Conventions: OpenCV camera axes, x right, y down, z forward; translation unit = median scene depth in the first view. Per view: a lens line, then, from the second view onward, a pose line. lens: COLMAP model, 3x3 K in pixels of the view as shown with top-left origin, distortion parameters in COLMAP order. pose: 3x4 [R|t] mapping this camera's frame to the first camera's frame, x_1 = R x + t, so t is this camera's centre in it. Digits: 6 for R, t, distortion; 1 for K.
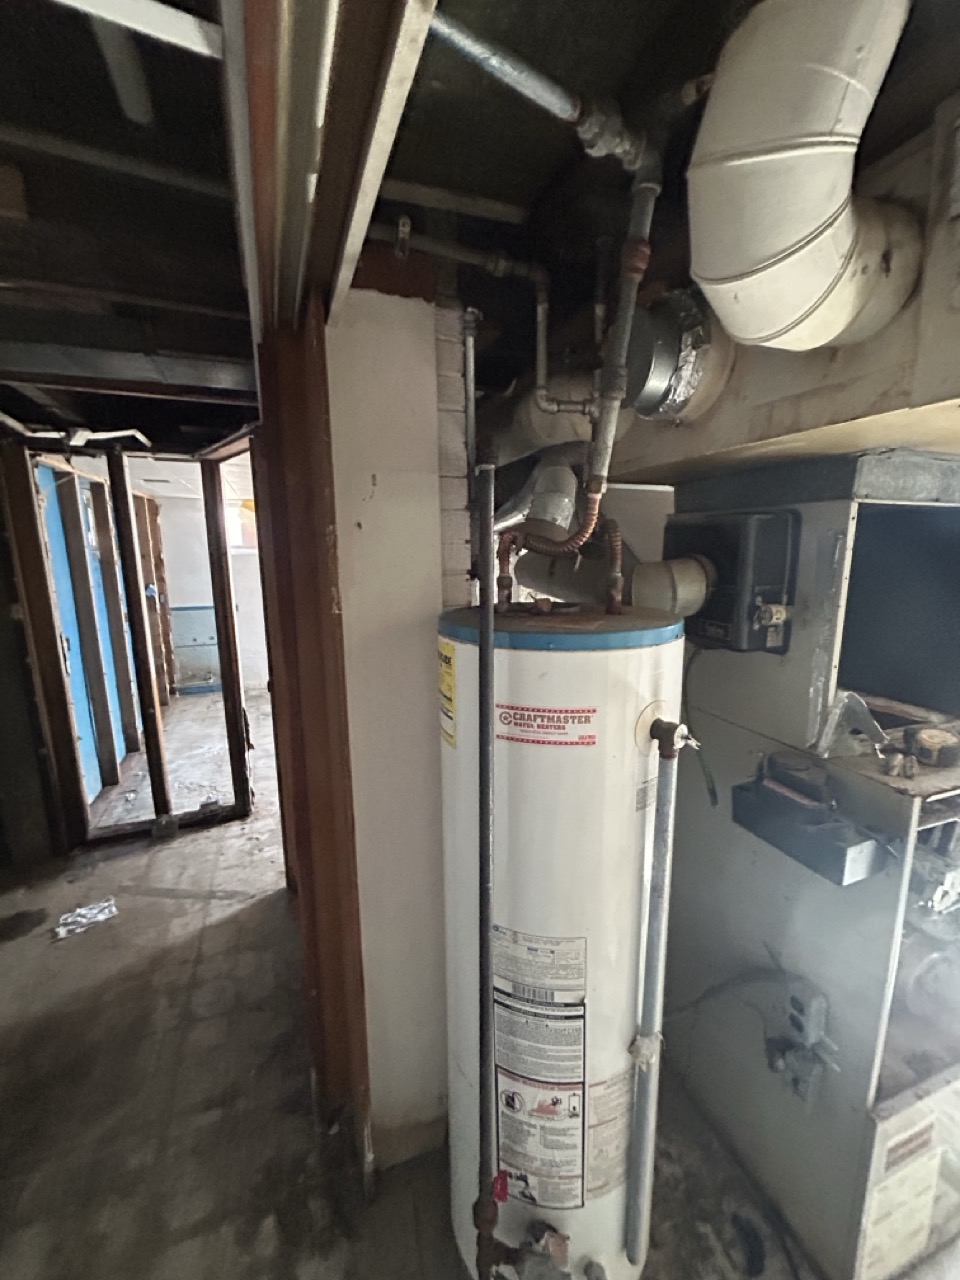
lens RADIAL K [[518.7, 0, 482.9], [0, 518.7, 641.2], [0, 0, 1]] dist [-0.000608, 0.000442]
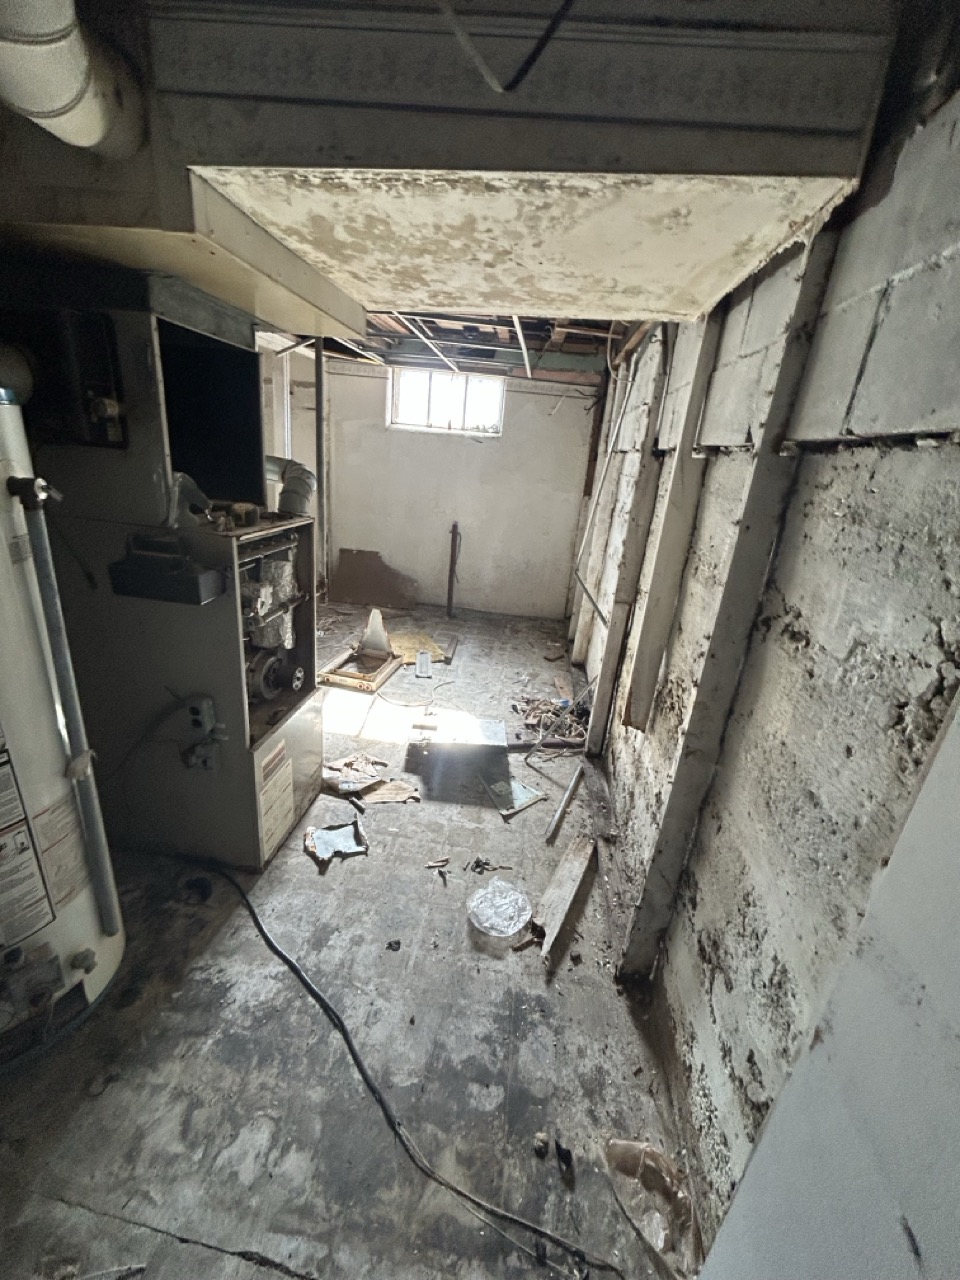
lens RADIAL K [[518.7, 0, 483.4], [0, 518.7, 639.3], [0, 0, 1]] dist [-0.000608, 0.000442]
pose [[0.461935, -0.253177, 0.850011, -0.187231], [0.062383, 0.965292, 0.253612, 0.219484], [-0.884717, -0.064126, 0.461696, -0.347625]]
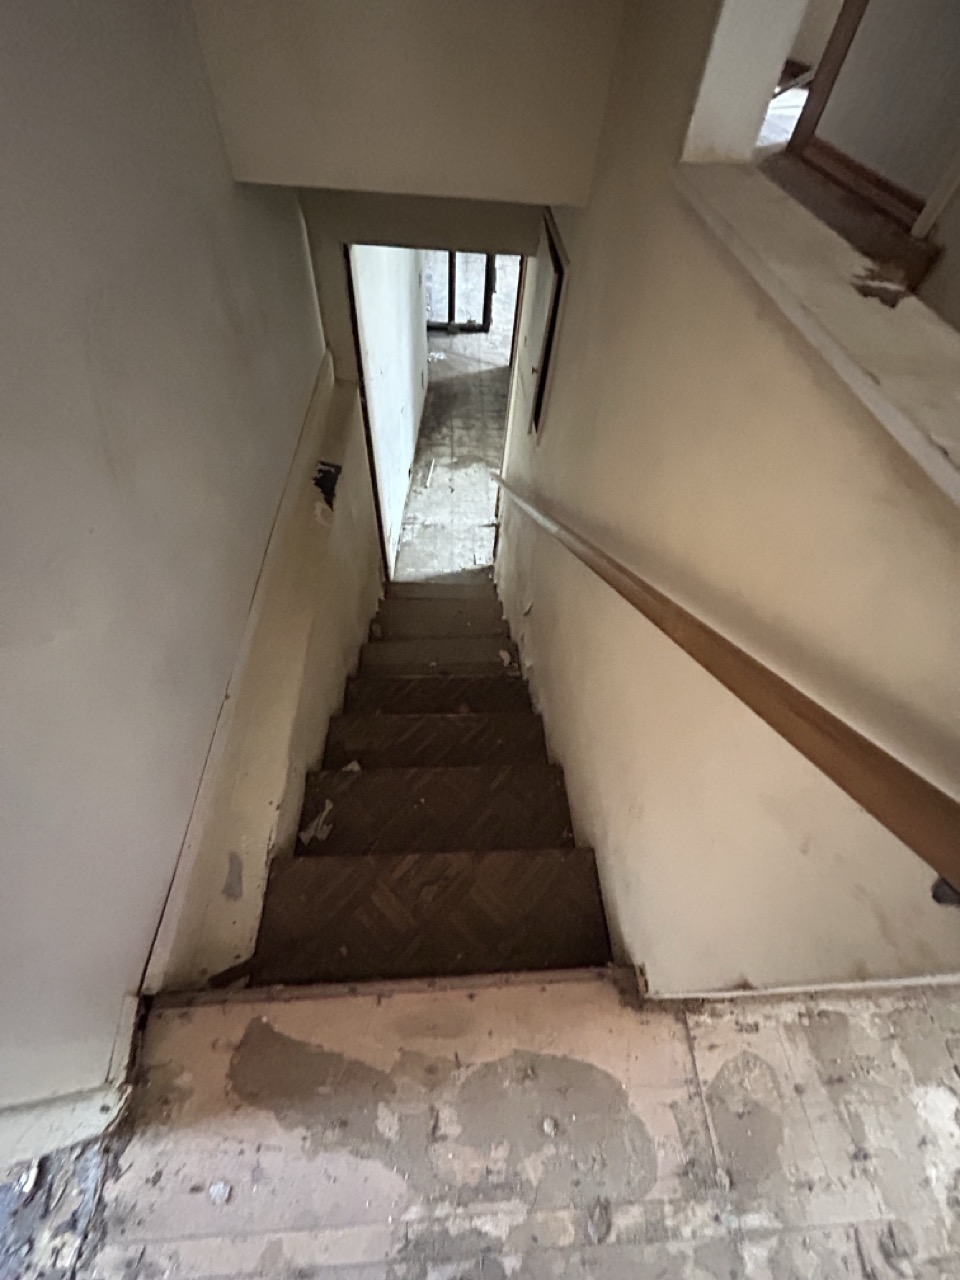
lens RADIAL K [[518.7, 0, 485.9], [0, 518.7, 643.0], [0, 0, 1]] dist [-0.000608, 0.000442]
pose [[0.940456, 0.311382, -0.136324, 0.576688], [-0.133118, 0.706404, 0.695178, -0.633647], [0.312766, -0.635637, 0.705793, -3.663800]]
